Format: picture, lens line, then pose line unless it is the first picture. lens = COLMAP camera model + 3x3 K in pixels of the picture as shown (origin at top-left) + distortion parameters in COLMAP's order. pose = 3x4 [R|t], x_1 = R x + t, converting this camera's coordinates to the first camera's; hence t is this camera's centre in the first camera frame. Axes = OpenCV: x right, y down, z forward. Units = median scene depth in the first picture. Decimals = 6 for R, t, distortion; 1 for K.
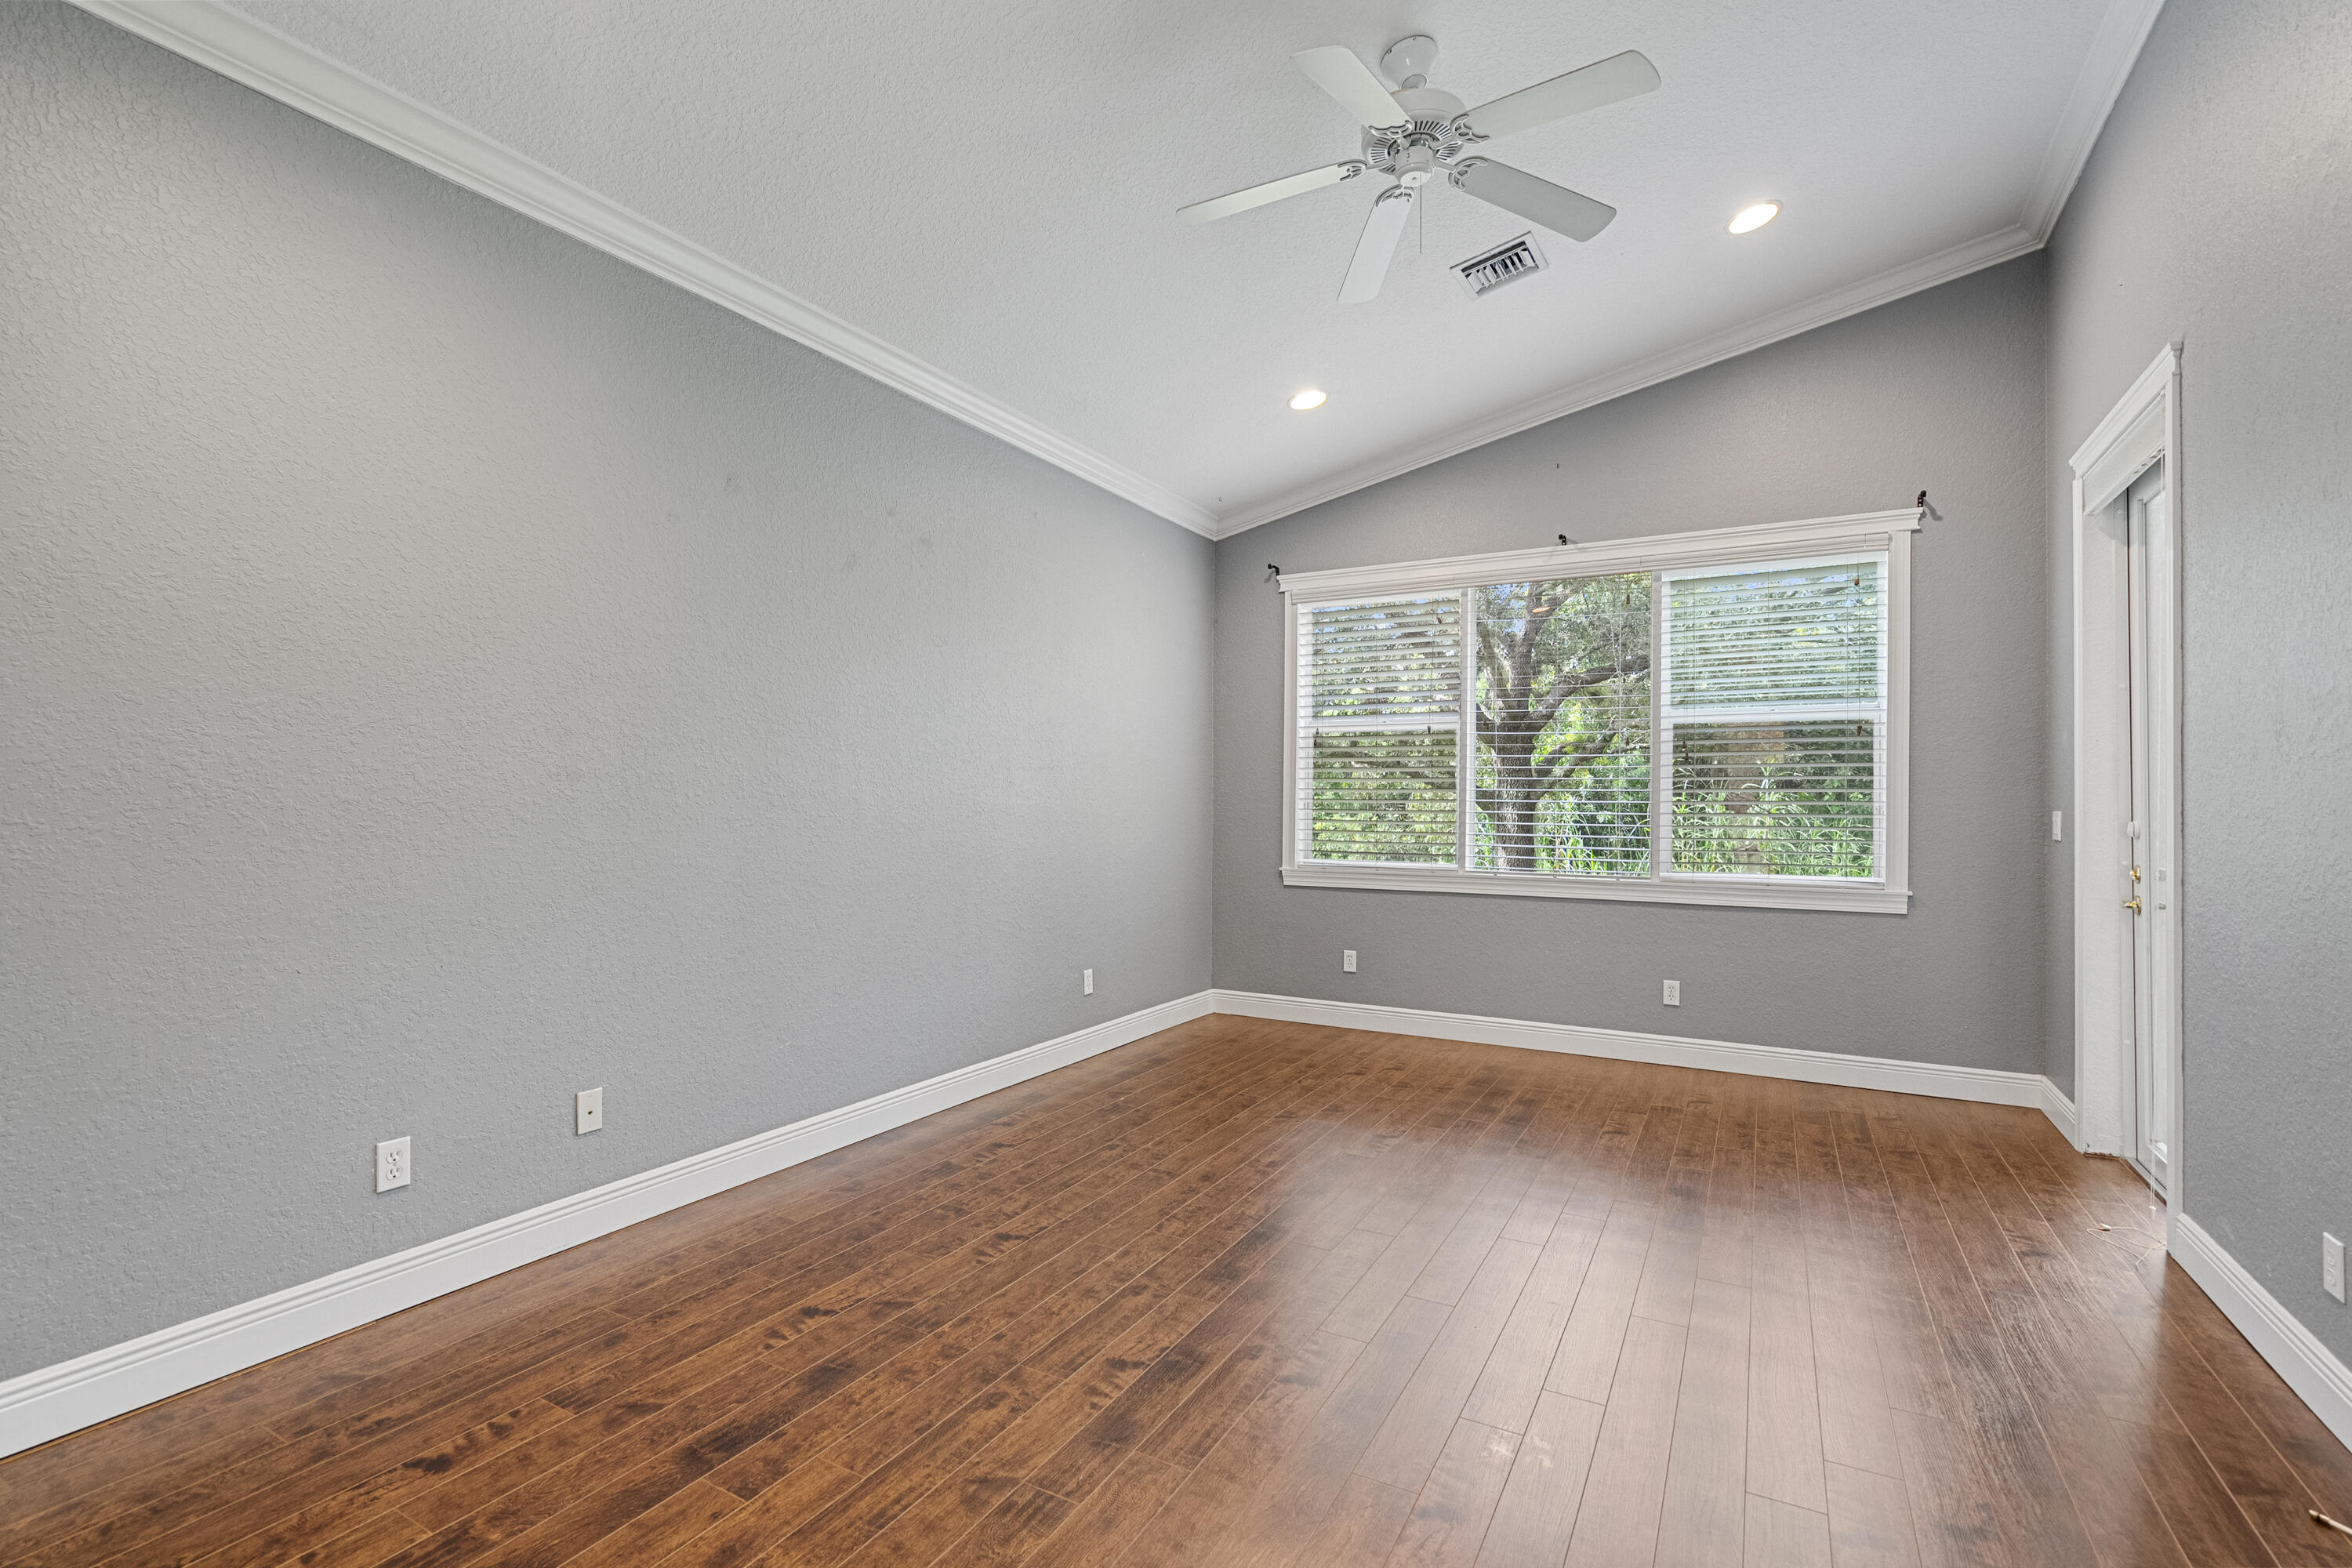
lens RADIAL K [[1072.4, 0, 1188.7], [0, 1072.4, 783.9], [0, 0, 1]] dist [-0.006743, 0.004067]
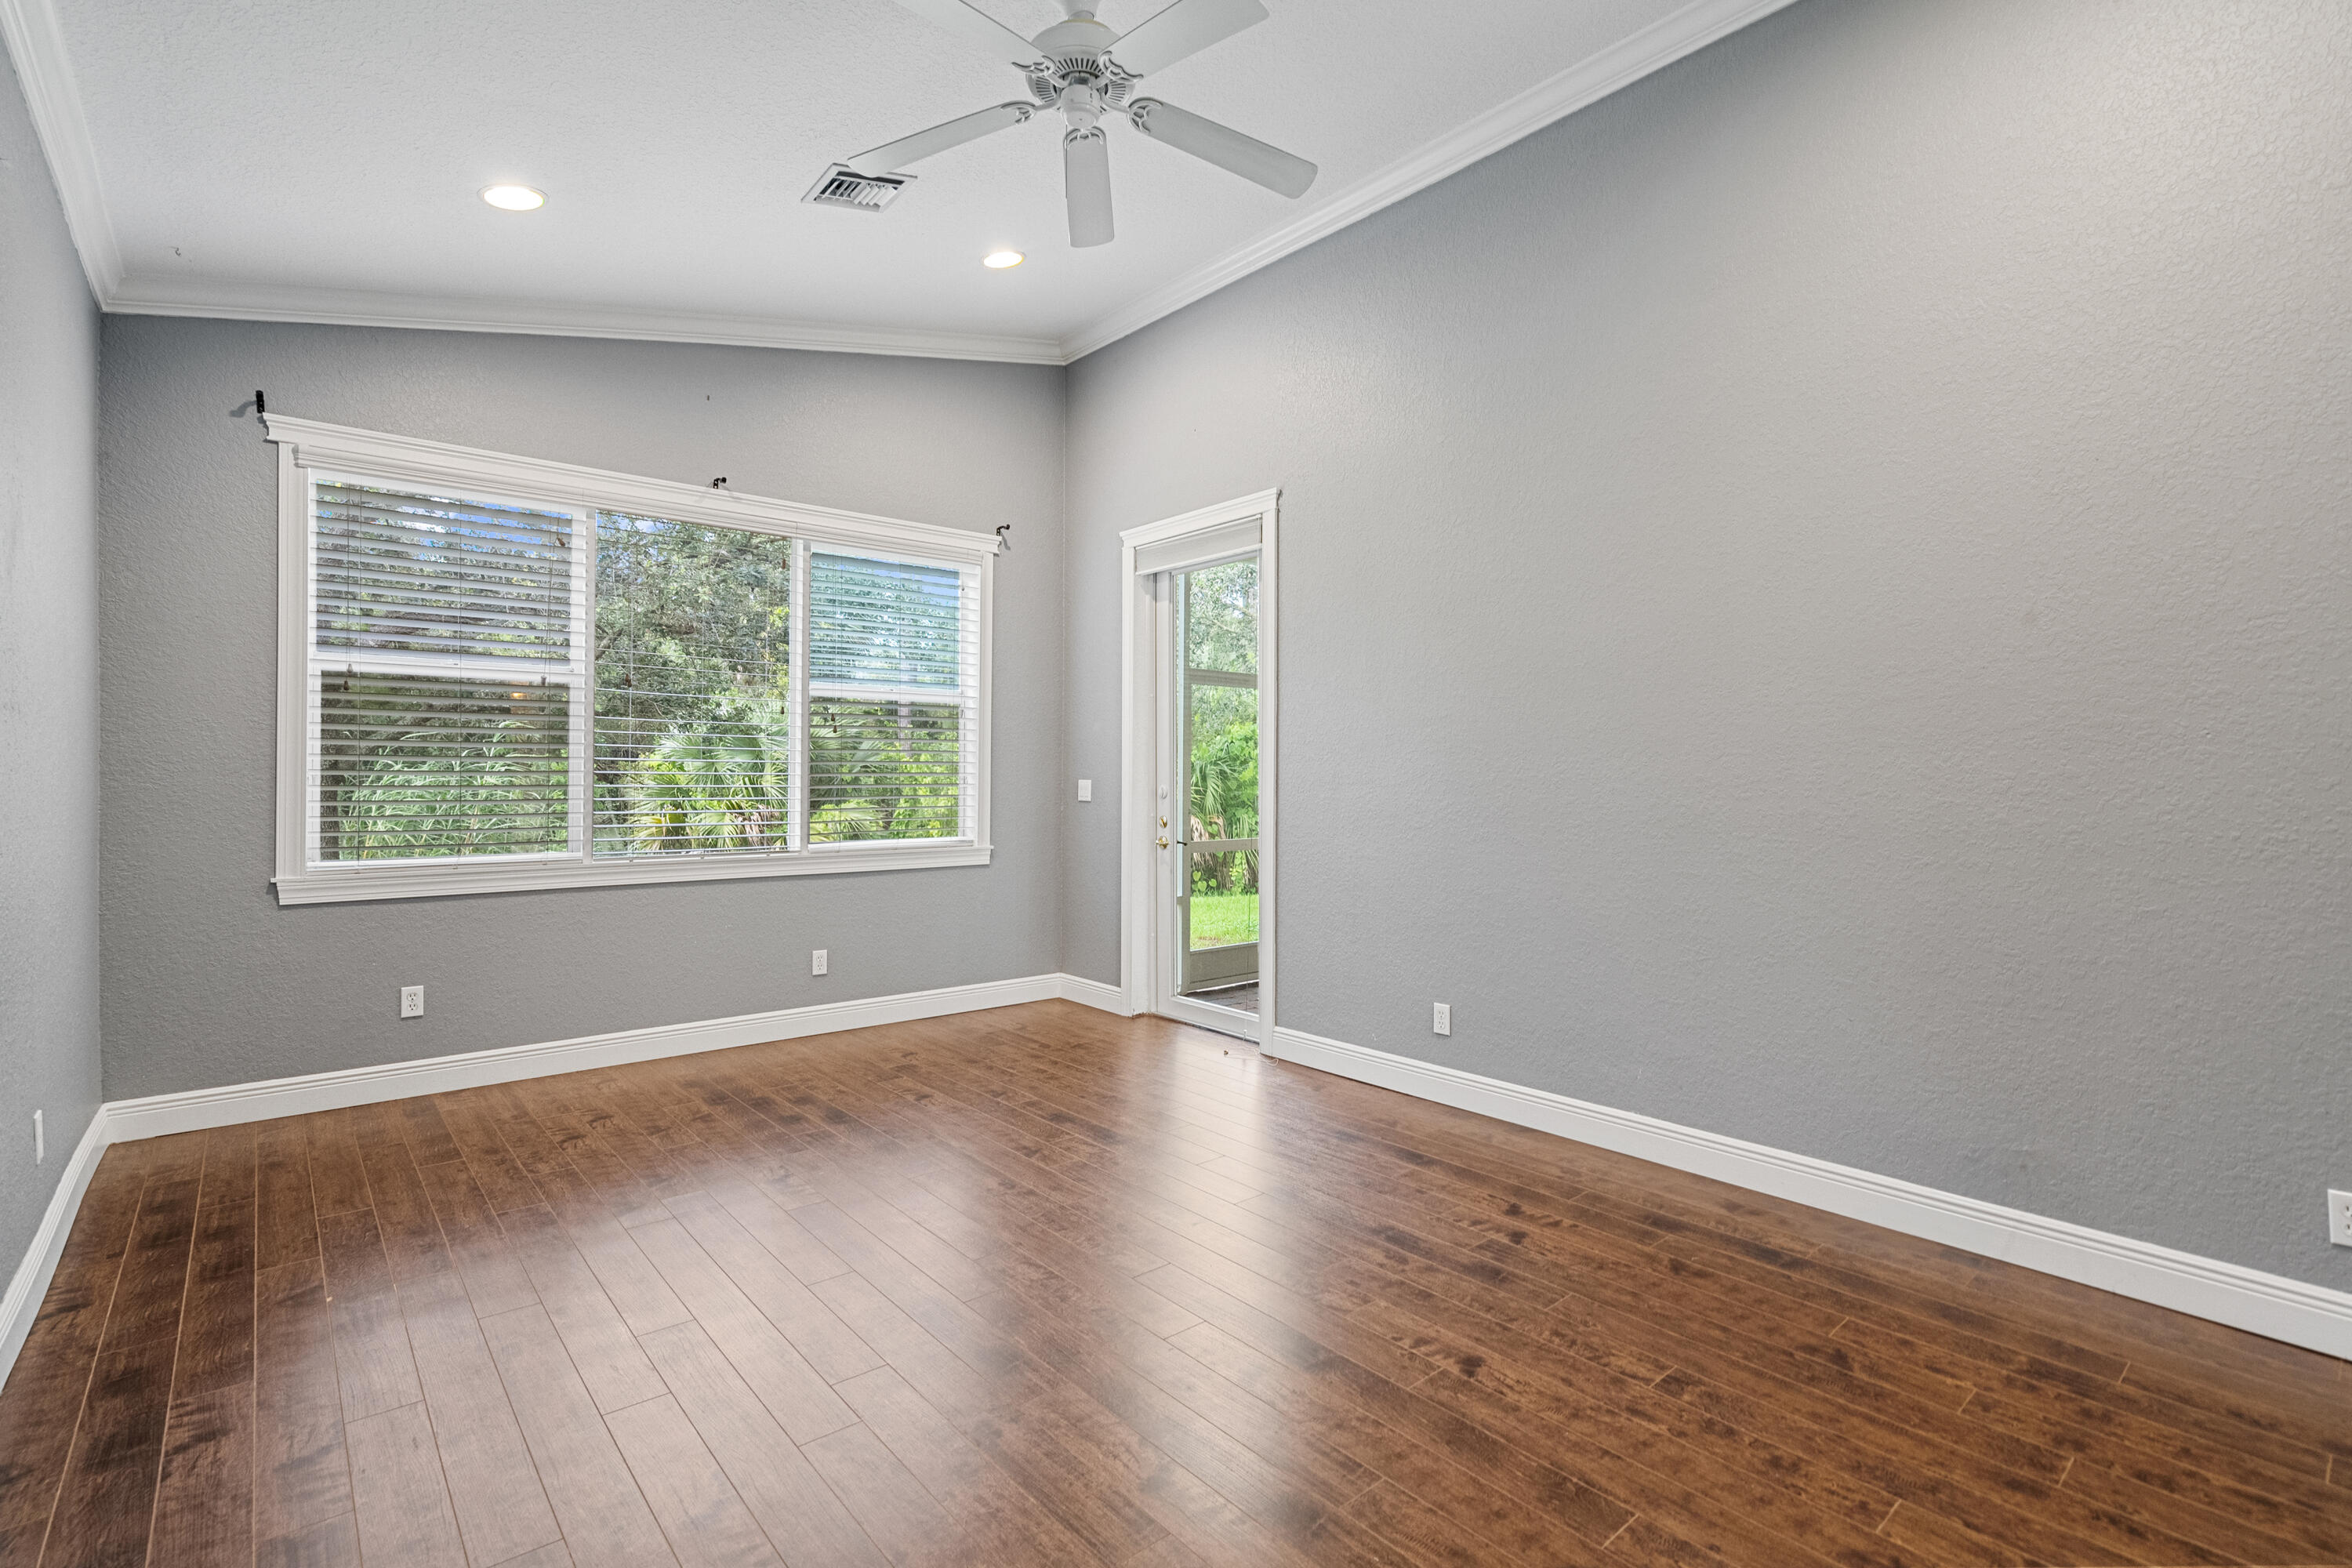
lens RADIAL K [[1072.4, 0, 1190.2], [0, 1072.4, 786.0], [0, 0, 1]] dist [-0.006743, 0.004067]
pose [[0.349145, -0.015823, 0.936935, -0.408614], [-0.021436, 0.999461, 0.024867, -0.004829], [-0.936823, -0.028767, 0.348618, 0.351577]]
